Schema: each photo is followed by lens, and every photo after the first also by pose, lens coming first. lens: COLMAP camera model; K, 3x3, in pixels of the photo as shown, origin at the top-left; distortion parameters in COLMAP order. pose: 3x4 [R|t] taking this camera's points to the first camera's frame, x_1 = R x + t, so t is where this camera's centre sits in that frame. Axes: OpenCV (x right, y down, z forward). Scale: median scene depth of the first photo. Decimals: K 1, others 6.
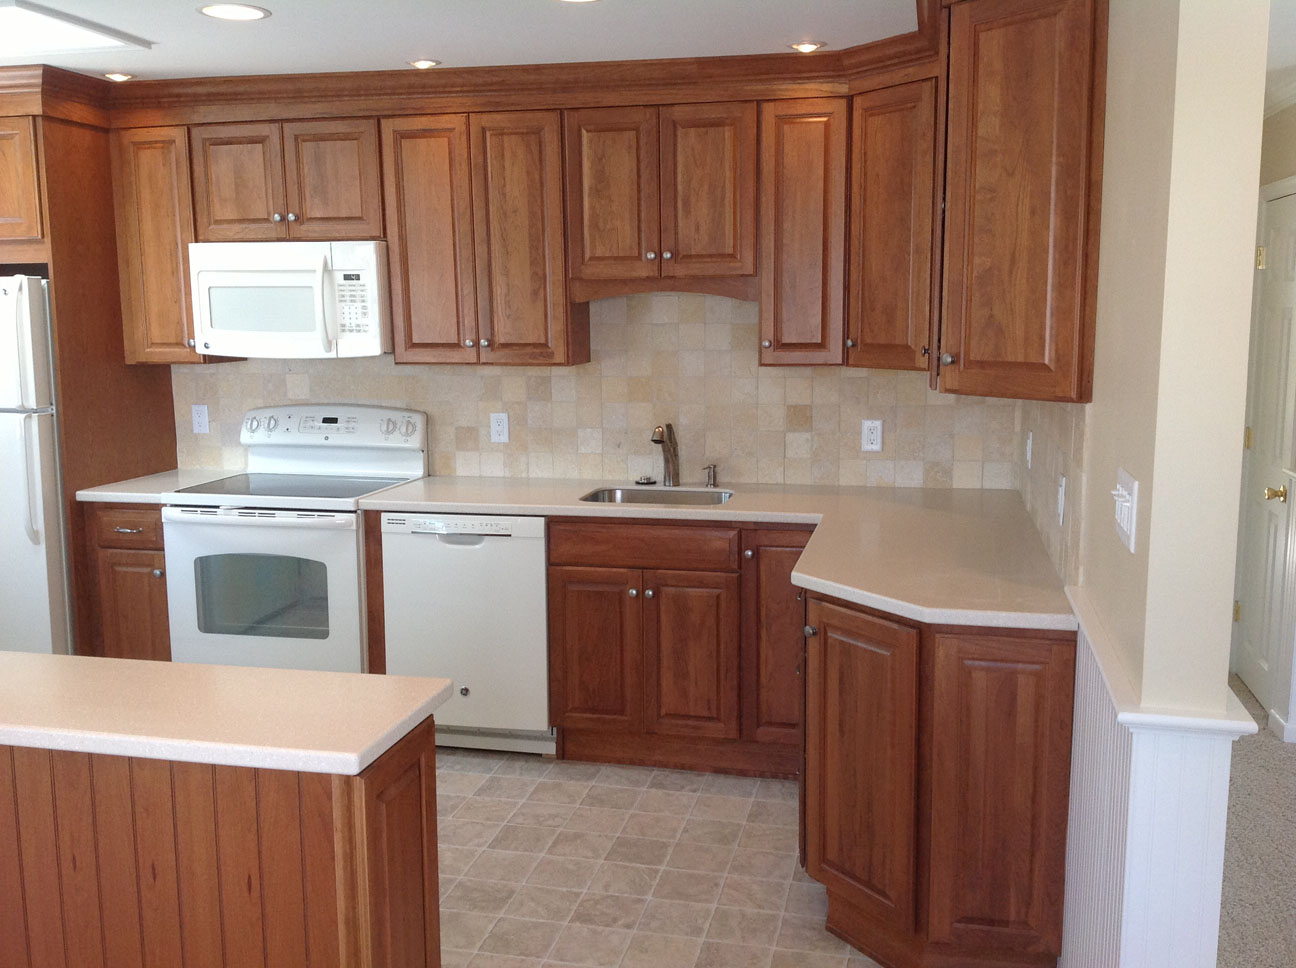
lens RADIAL K [[1217.9, 0, 653.8], [0, 1217.9, 479.0], [0, 0, 1]] dist [0.051809, 0.000000]
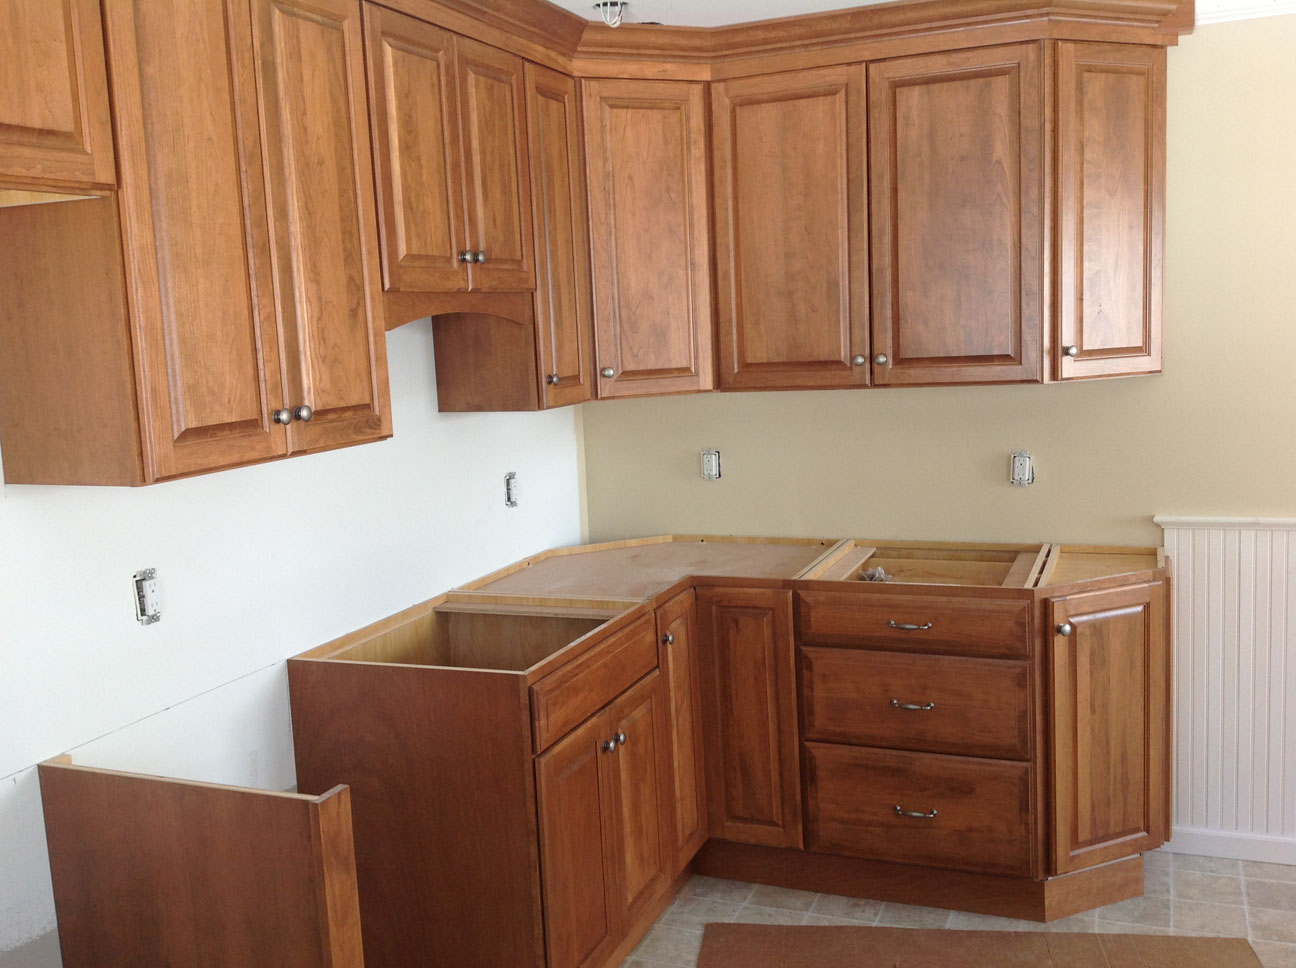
lens RADIAL K [[1217.9, 0, 652.9], [0, 1217.9, 475.3], [0, 0, 1]] dist [0.051809, 0.000000]
pose [[0.174386, -0.124524, 0.976772, -0.629890], [0.183850, 0.978645, 0.091940, -0.107829], [-0.967362, 0.163546, 0.193556, 0.777540]]
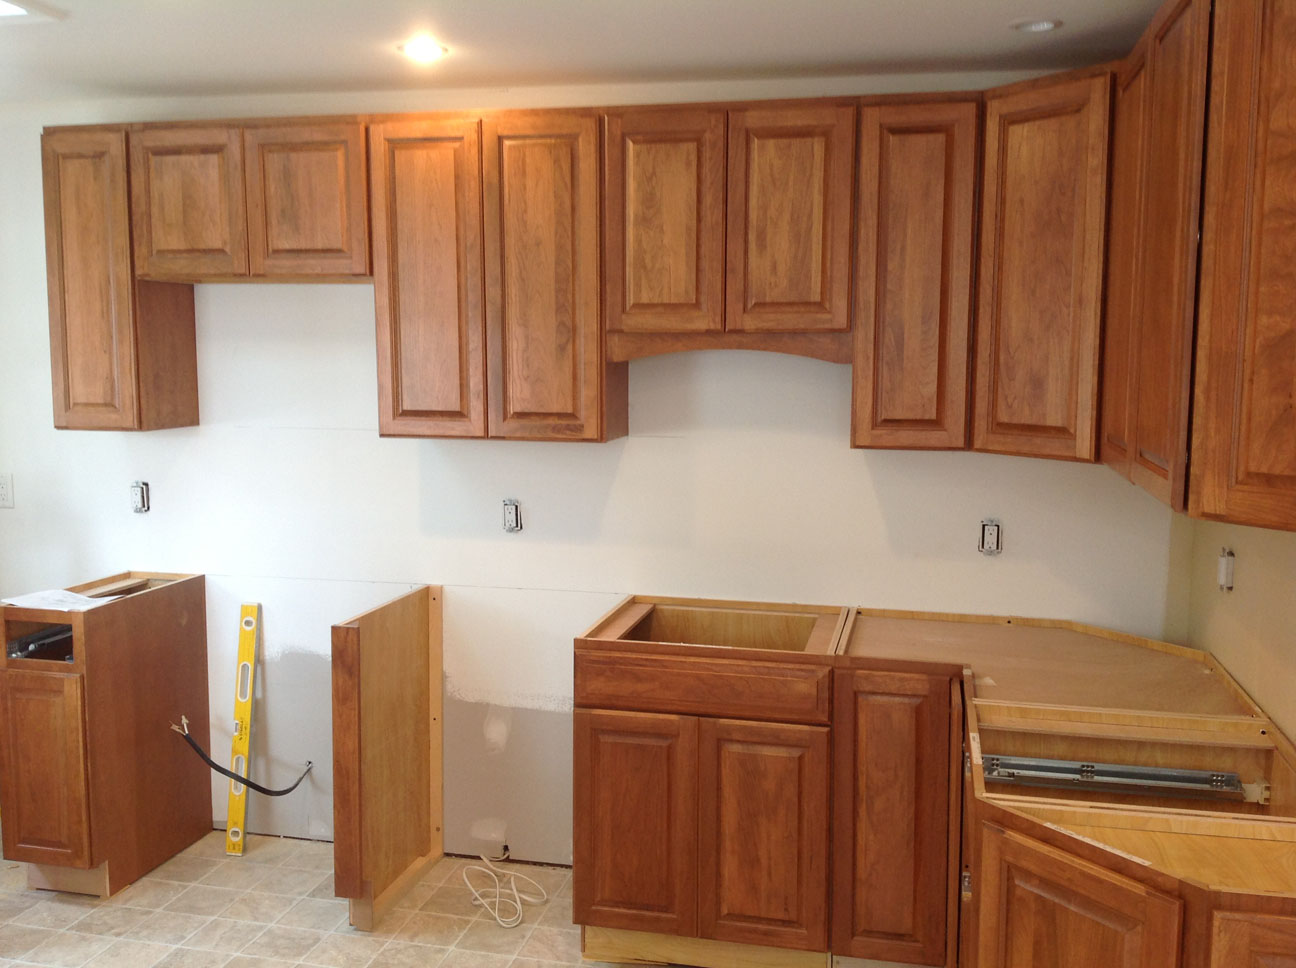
lens RADIAL K [[1217.9, 0, 648.3], [0, 1217.9, 475.2], [0, 0, 1]] dist [0.051809, 0.000000]
pose [[0.999865, 0.016056, -0.003537, -0.038099], [-0.016179, 0.999146, -0.038027, -0.043505], [0.002923, 0.038080, 0.999270, 0.229356]]
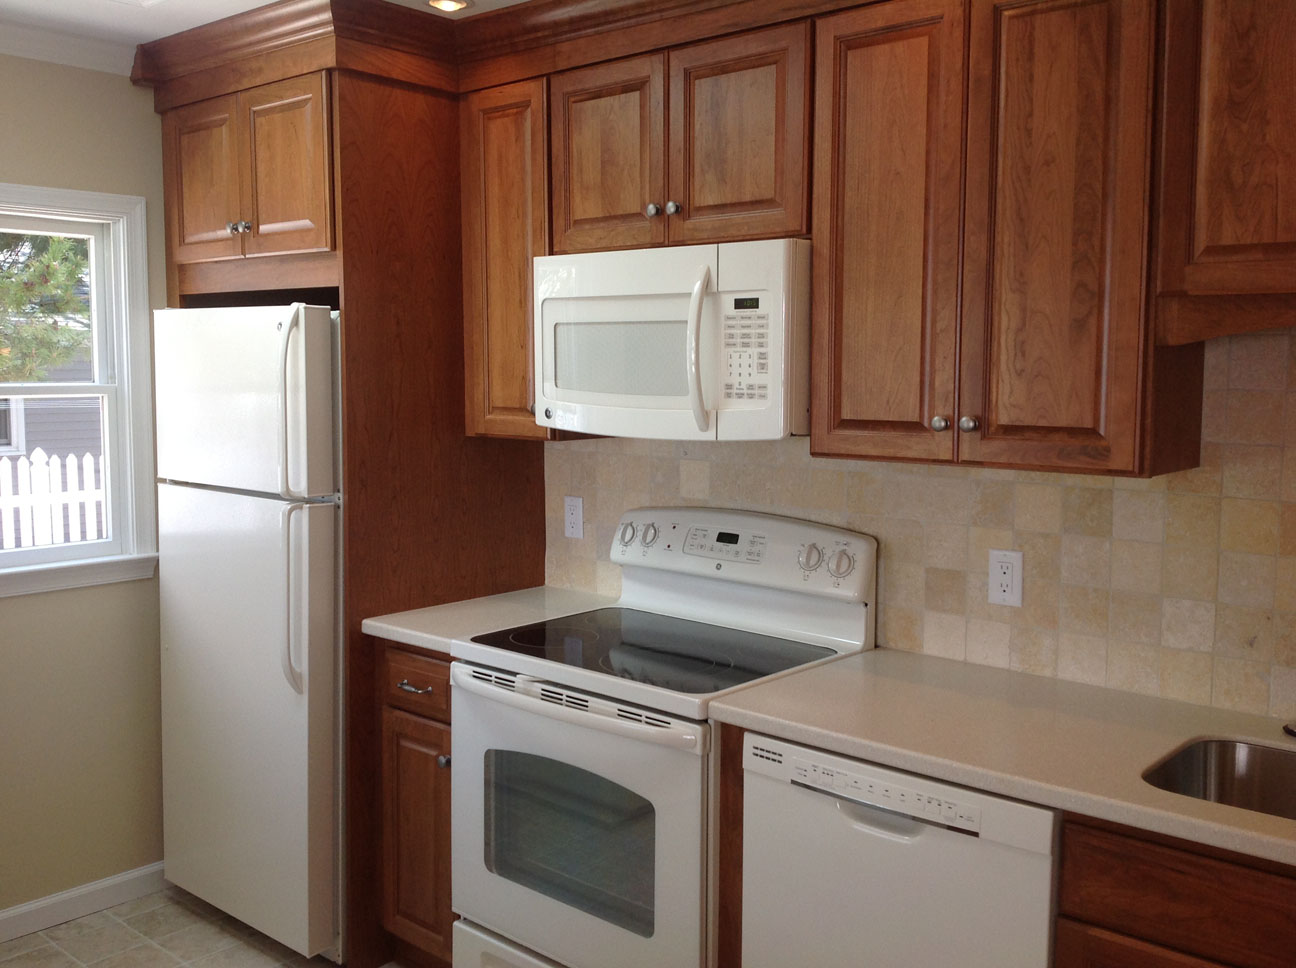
lens RADIAL K [[1217.9, 0, 659.9], [0, 1217.9, 479.0], [0, 0, 1]] dist [0.051809, 0.000000]
pose [[0.885052, 0.056744, -0.462020, -0.014611], [-0.081808, 0.996055, -0.034379, -0.060498], [0.458247, 0.068224, 0.886203, 0.491911]]
